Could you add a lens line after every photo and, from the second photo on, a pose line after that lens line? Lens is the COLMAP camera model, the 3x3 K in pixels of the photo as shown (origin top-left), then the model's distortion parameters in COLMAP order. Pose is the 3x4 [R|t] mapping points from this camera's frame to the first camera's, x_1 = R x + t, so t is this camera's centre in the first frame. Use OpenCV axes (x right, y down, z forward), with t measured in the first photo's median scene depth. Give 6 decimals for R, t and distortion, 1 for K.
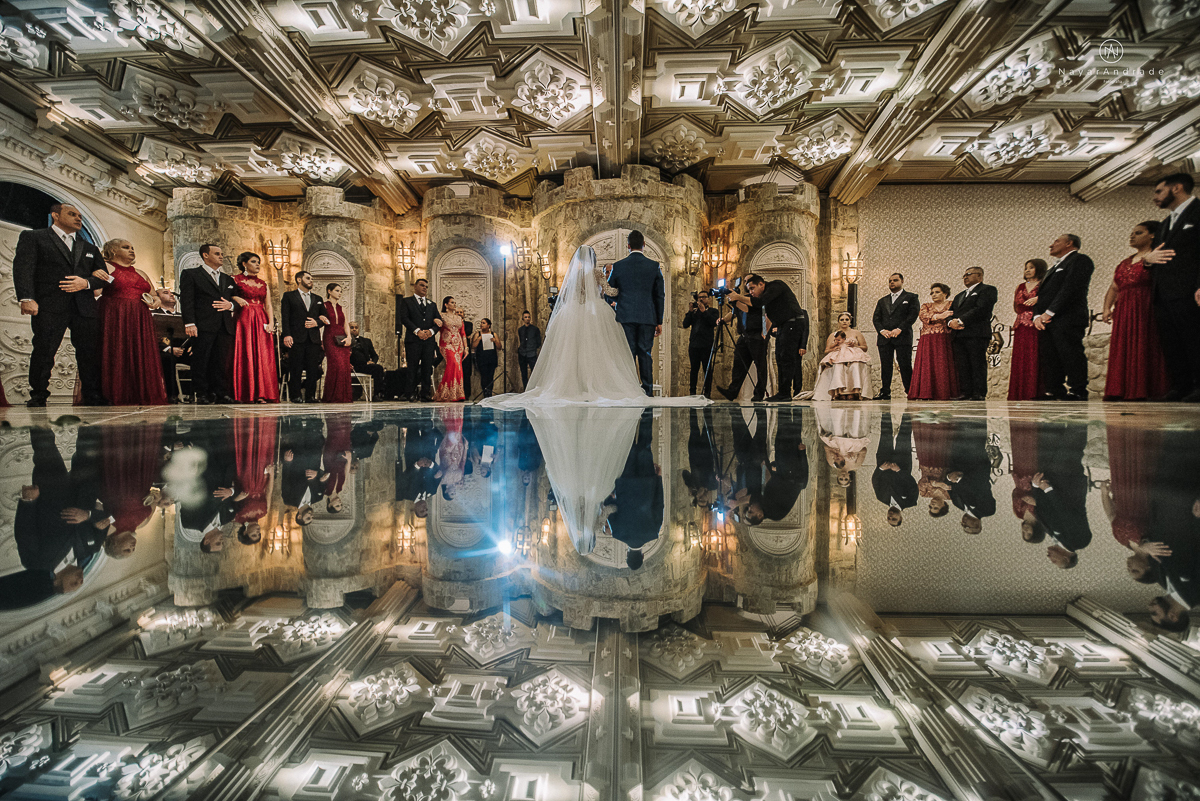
lens RADIAL K [[482.0, 0, 600.0], [0, 482.0, 400.5], [0, 0, 1]] dist [-0.006669, -0.004123]
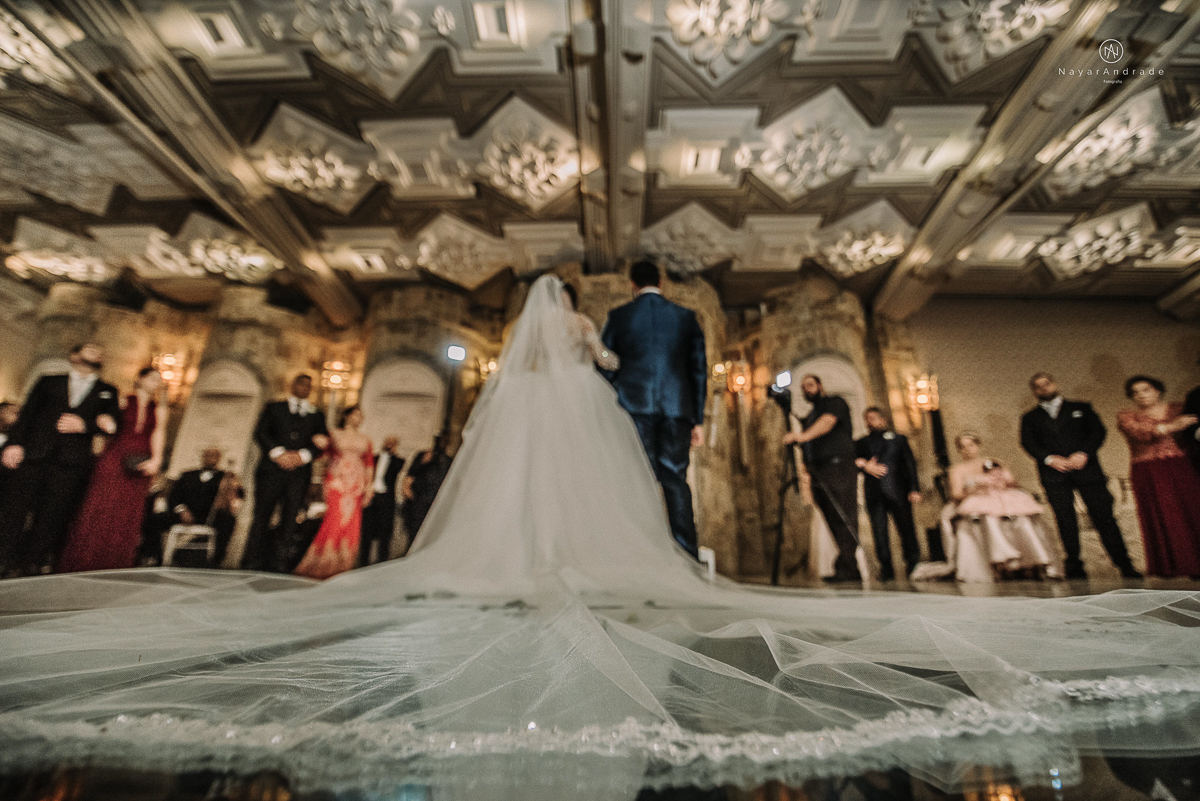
lens RADIAL K [[482.0, 0, 600.0], [0, 482.0, 400.5], [0, 0, 1]] dist [-0.006669, -0.004123]
pose [[0.999766, 0.013244, 0.017088, 0.004511], [-0.006742, 0.941968, -0.335636, -0.007288], [-0.020541, 0.335443, 0.941837, 0.338785]]
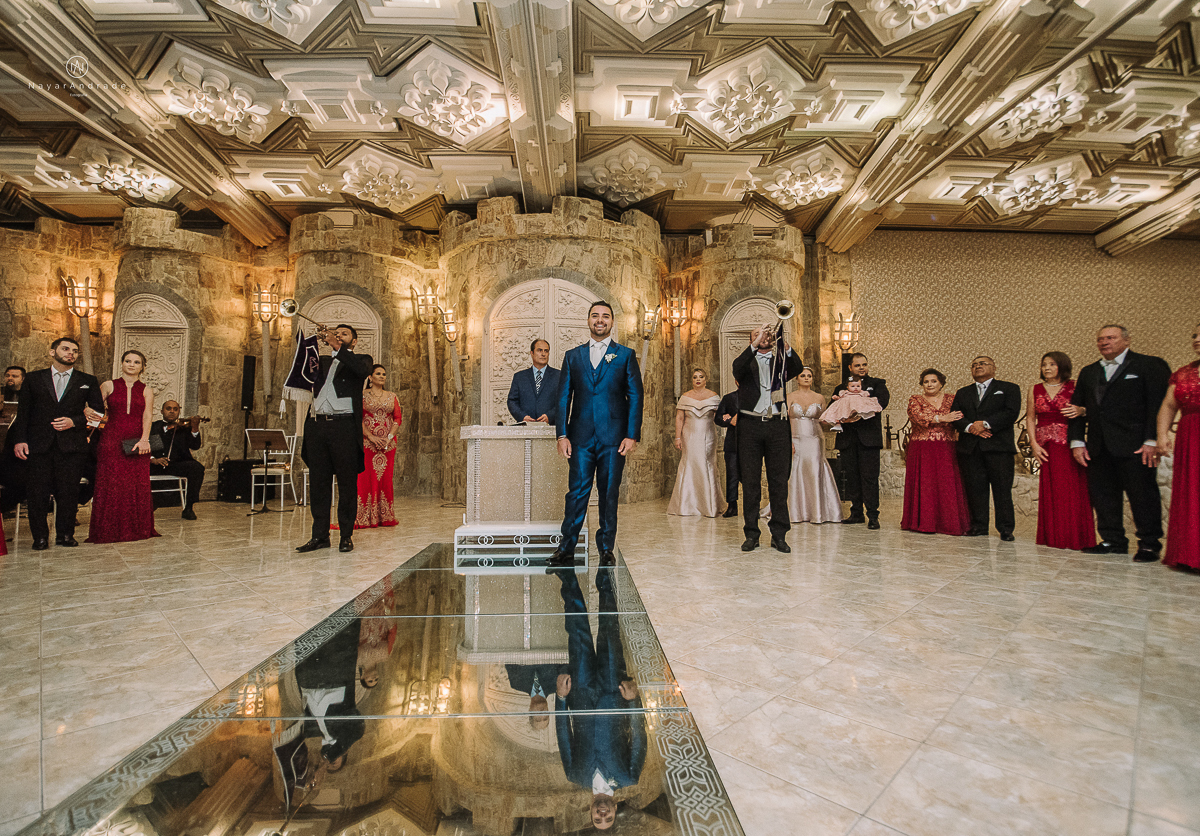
lens RADIAL K [[558.8, 0, 600.2], [0, 558.8, 410.3], [0, 0, 1]] dist [-0.002854, -0.006729]
pose [[0.996758, 0.007597, 0.080097, 0.051478], [-0.002212, 0.997743, -0.067105, -0.092436], [-0.080426, 0.066710, 0.994526, 0.136906]]
